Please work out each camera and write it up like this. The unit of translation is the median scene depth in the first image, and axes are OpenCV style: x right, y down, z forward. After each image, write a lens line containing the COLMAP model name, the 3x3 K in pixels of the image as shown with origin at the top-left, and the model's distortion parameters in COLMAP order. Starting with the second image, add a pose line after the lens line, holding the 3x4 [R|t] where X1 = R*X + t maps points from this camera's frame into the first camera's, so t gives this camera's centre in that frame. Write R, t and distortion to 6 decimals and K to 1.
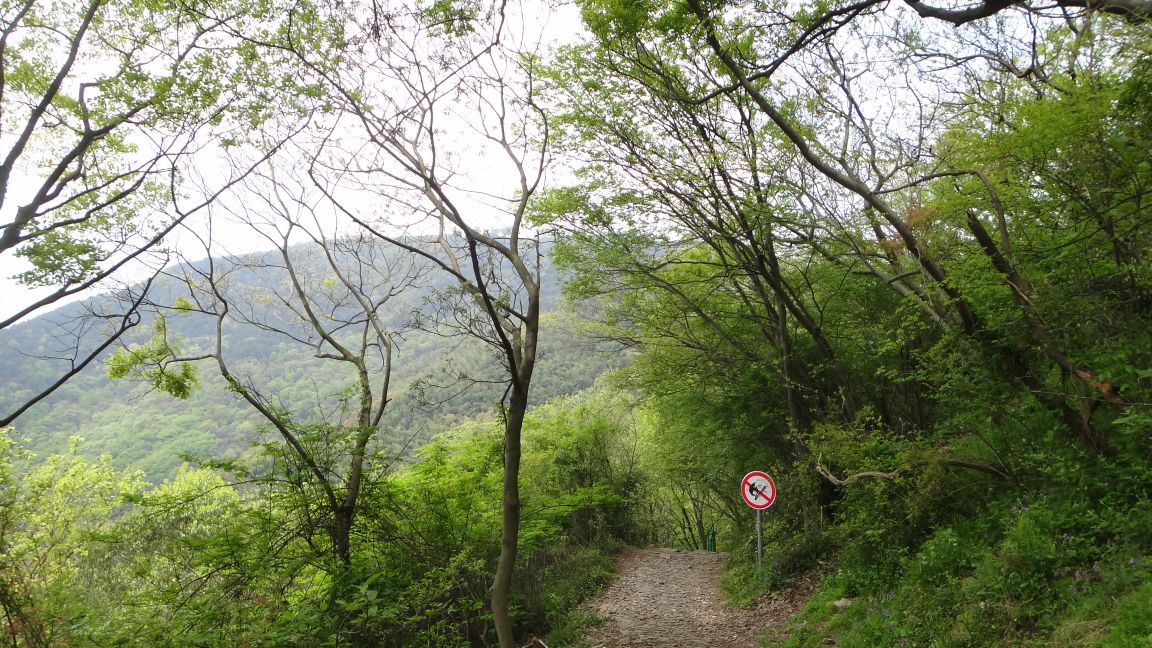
lens RADIAL K [[804.4, 0, 579.9], [0, 804.4, 342.5], [0, 0, 1]] dist [0.004998, -0.052306]
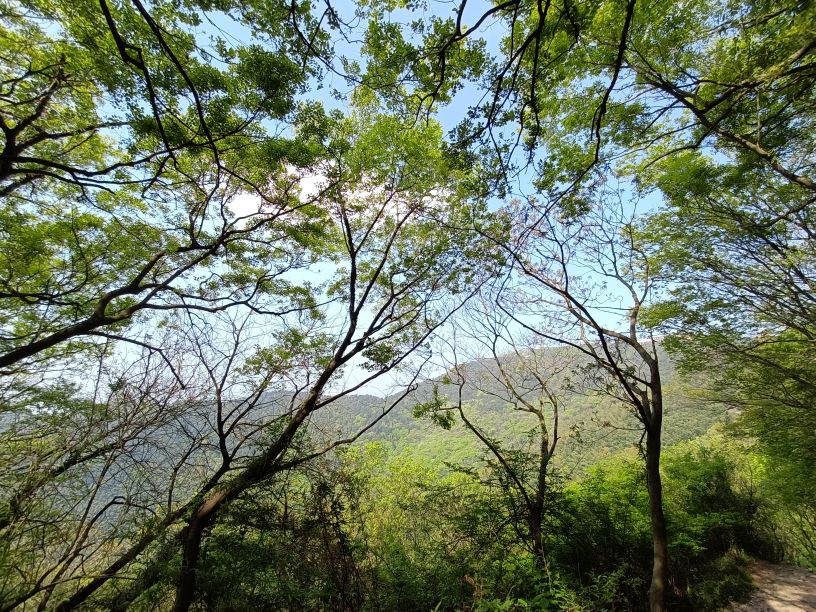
lens RADIAL K [[388.6, 0, 411.4], [0, 388.6, 302.3], [0, 0, 1]] dist [0.017566, -0.000365]
pose [[0.823760, -0.137362, -0.550046, -0.010998], [-0.005711, 0.968145, -0.250326, 0.005264], [0.566910, 0.209350, 0.796735, 0.141664]]
